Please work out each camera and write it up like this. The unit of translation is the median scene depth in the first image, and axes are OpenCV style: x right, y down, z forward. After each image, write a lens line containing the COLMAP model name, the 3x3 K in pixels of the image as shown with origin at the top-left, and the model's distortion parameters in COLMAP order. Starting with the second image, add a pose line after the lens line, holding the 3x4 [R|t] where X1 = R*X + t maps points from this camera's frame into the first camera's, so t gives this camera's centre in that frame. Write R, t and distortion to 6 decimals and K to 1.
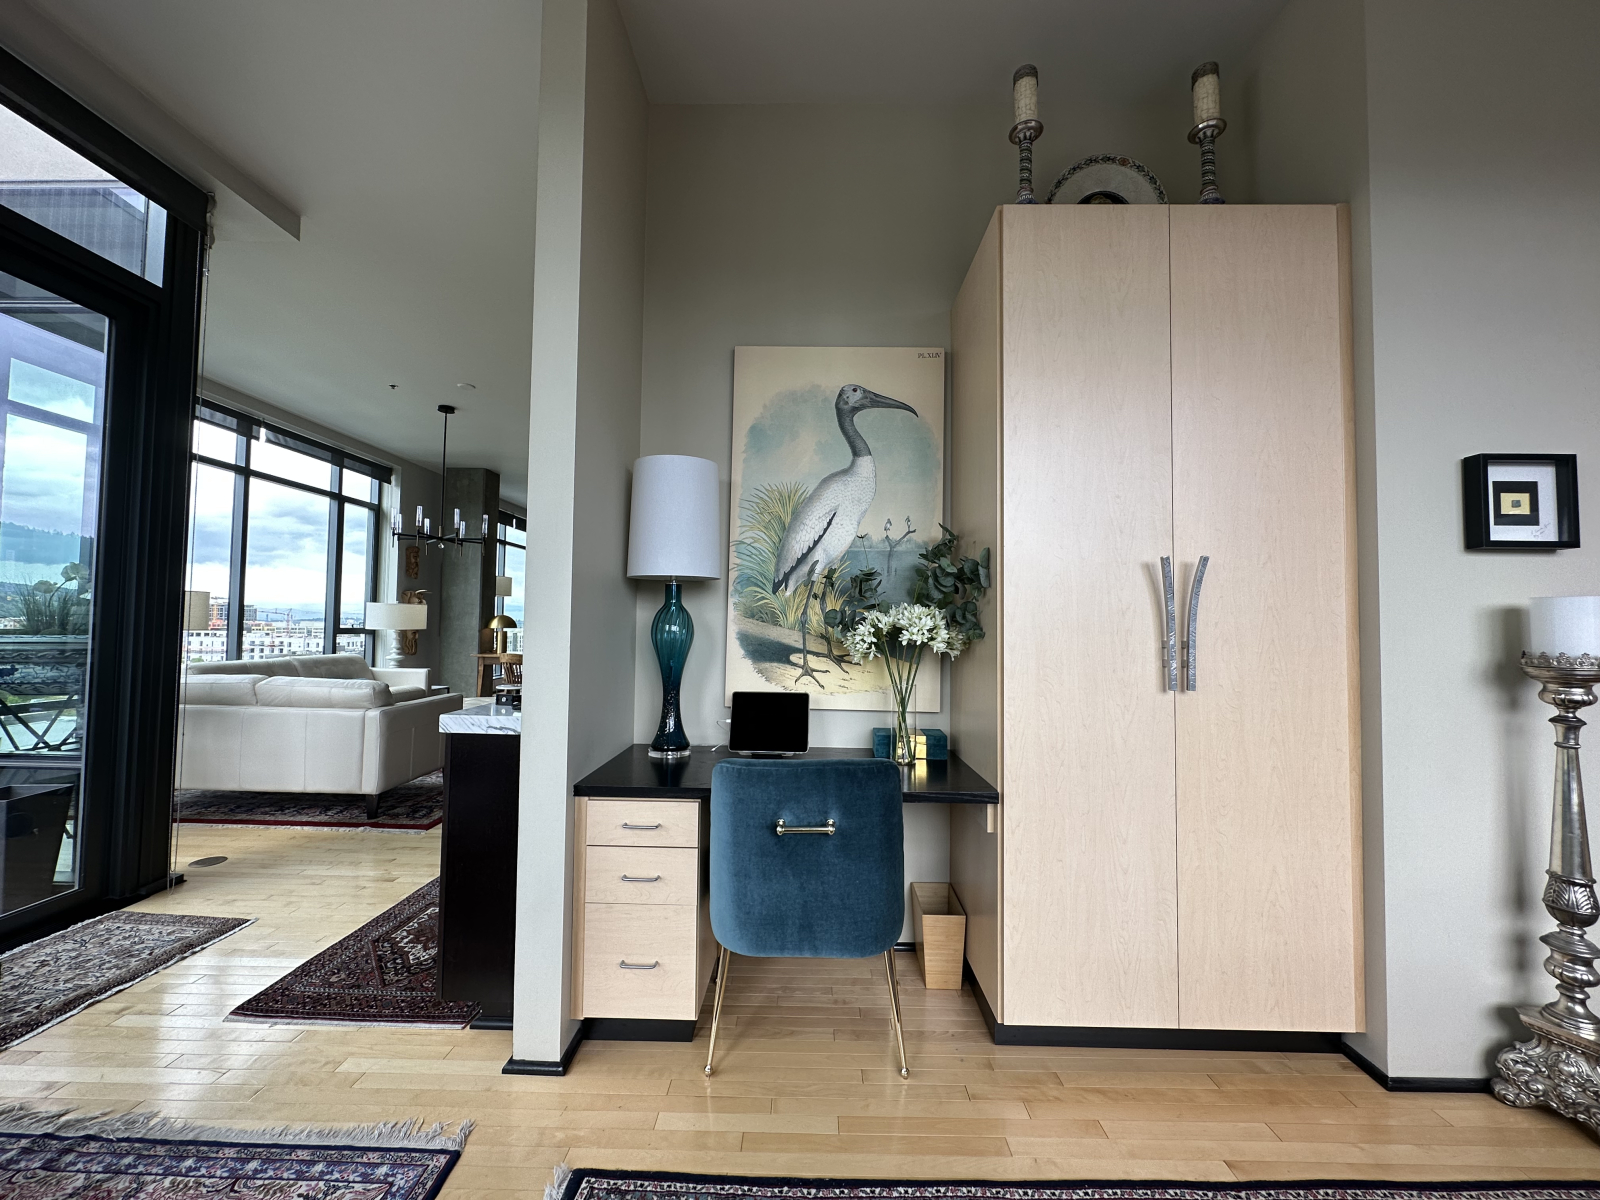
lens RADIAL K [[636.3, 0, 798.2], [0, 636.3, 600.8], [0, 0, 1]] dist [-0.004725, 0.001369]
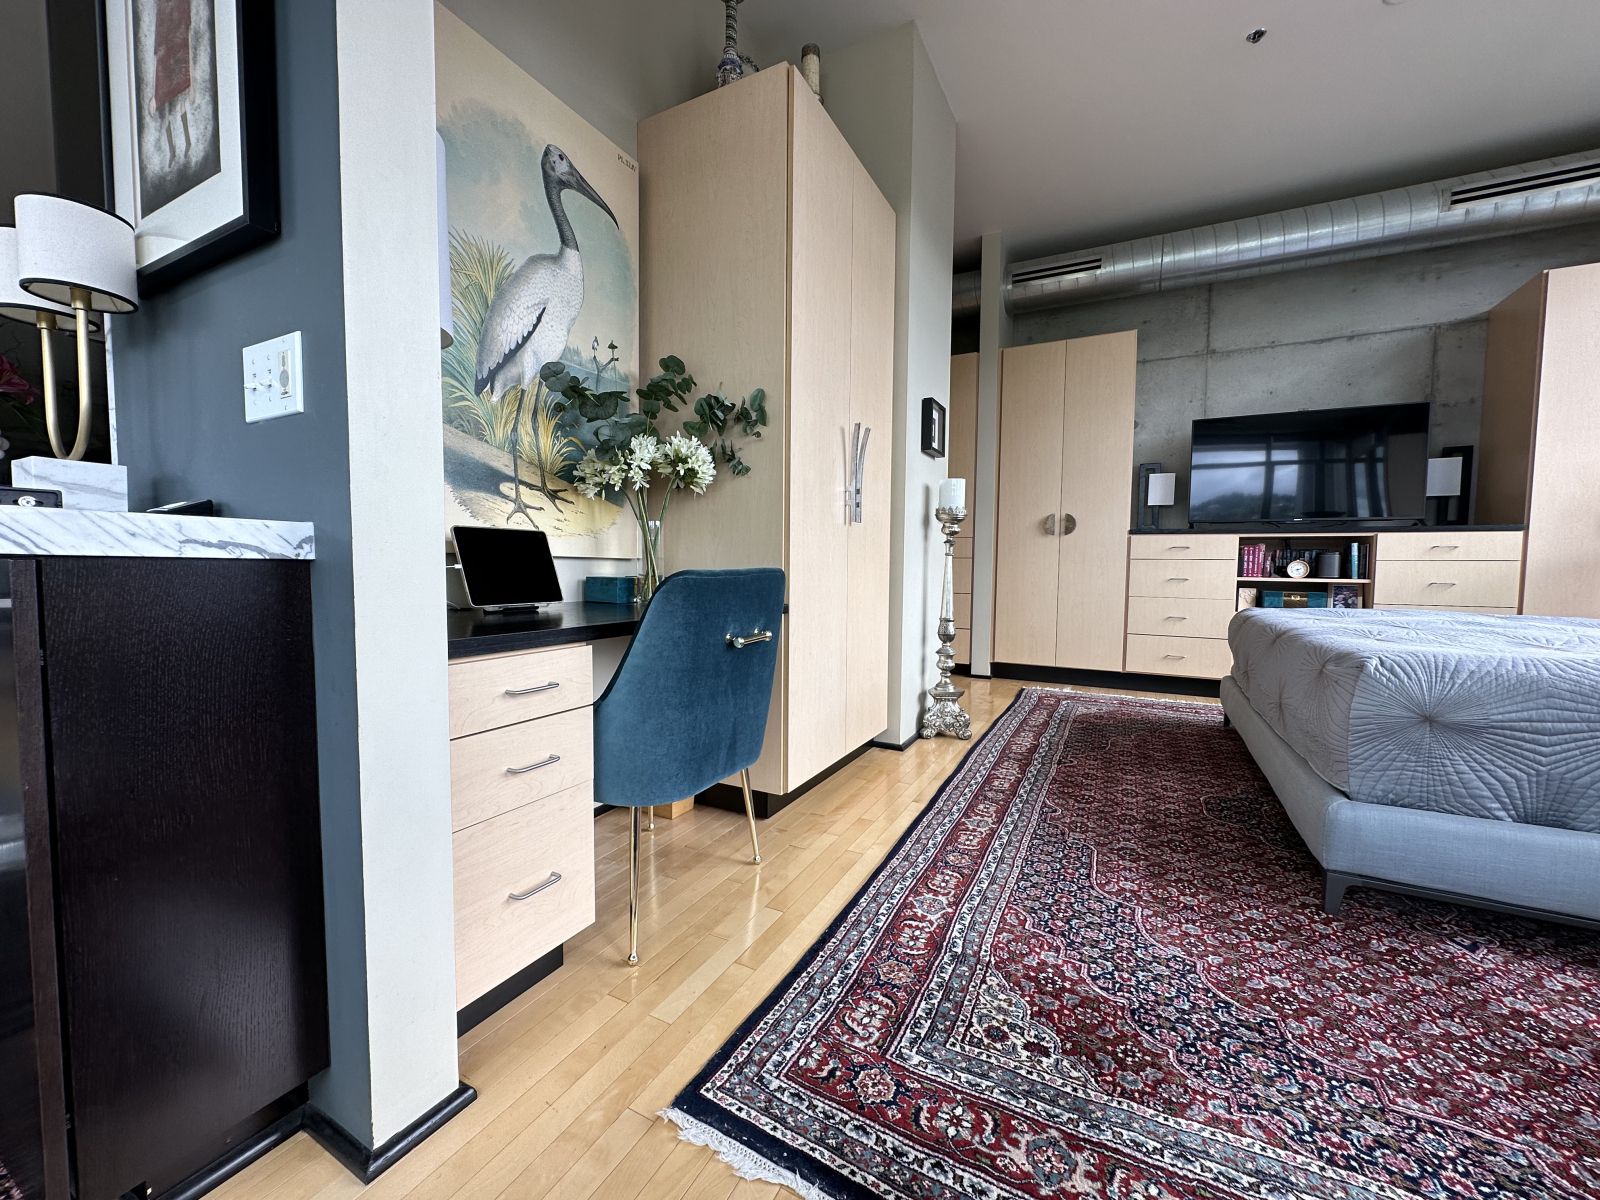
lens RADIAL K [[636.3, 0, 795.8], [0, 636.3, 602.0], [0, 0, 1]] dist [-0.004725, 0.001369]
pose [[0.452567, -0.061846, 0.889583, -0.713933], [-0.039964, 0.995183, 0.089519, 0.193009], [-0.890834, -0.076065, 0.447915, 0.463148]]
